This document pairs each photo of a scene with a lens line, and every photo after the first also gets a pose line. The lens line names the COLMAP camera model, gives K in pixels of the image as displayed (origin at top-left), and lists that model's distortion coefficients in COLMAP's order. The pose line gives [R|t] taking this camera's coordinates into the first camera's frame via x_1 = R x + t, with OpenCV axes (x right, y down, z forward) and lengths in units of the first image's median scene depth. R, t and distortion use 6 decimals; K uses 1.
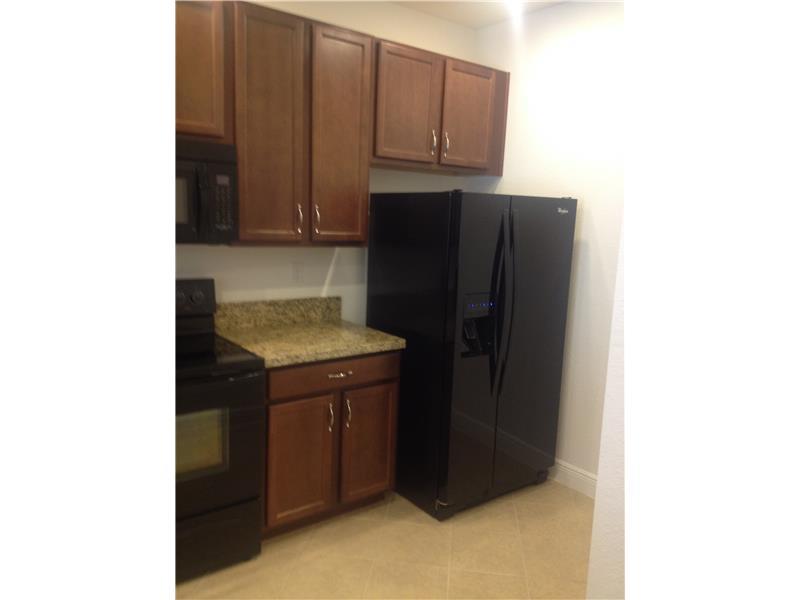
lens RADIAL K [[556.4, 0, 400.0], [0, 556.4, 300.0], [0, 0, 1]] dist [0.084198, 0.000192]
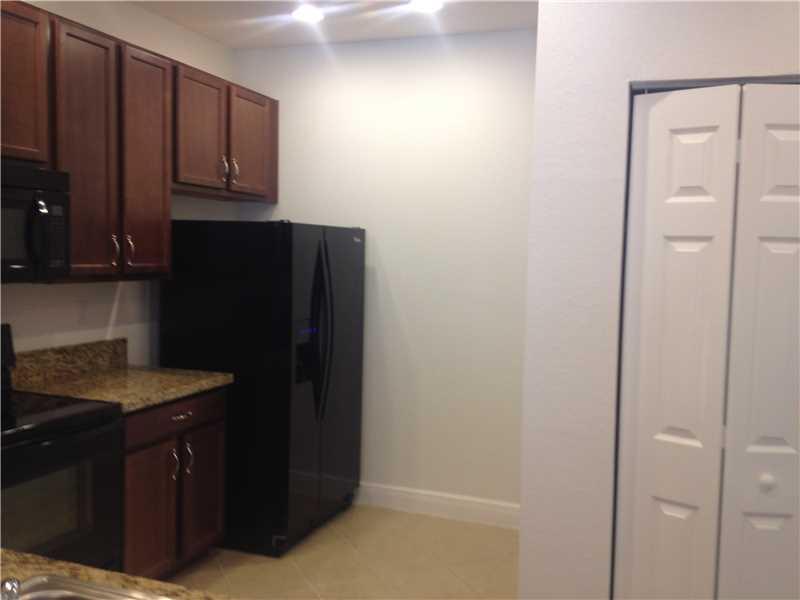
lens RADIAL K [[795.0, 0, 386.8], [0, 795.0, 299.8], [0, 0, 1]] dist [0.153487, -0.001221]
pose [[0.846497, -0.049493, 0.530088, -0.464085], [0.084186, 0.995586, -0.041481, 0.022374], [-0.525695, 0.079740, 0.846928, -0.300394]]
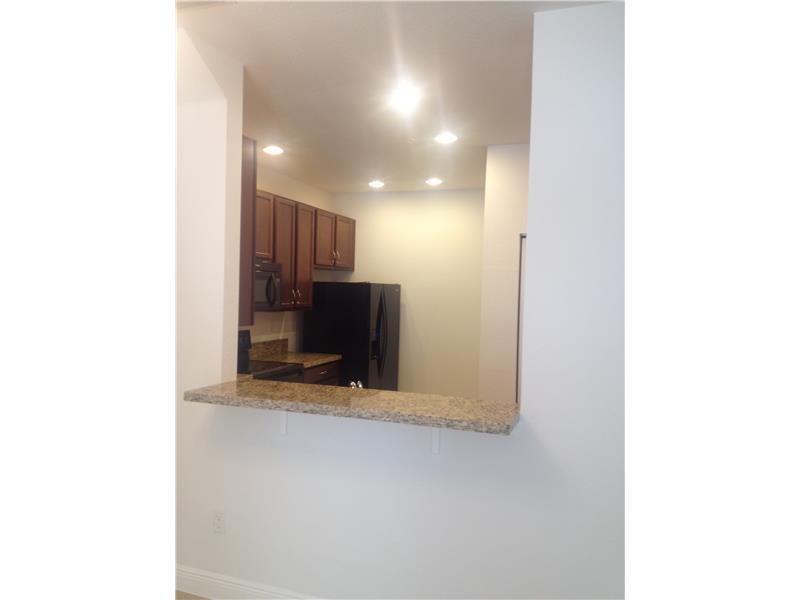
lens RADIAL K [[556.4, 0, 400.0], [0, 556.4, 300.0], [0, 0, 1]] dist [0.084198, 0.000192]
pose [[0.830028, -0.025632, 0.557133, -0.875000], [0.085507, 0.992982, -0.081707, 0.052803], [-0.551128, 0.115458, 0.826394, -0.752105]]
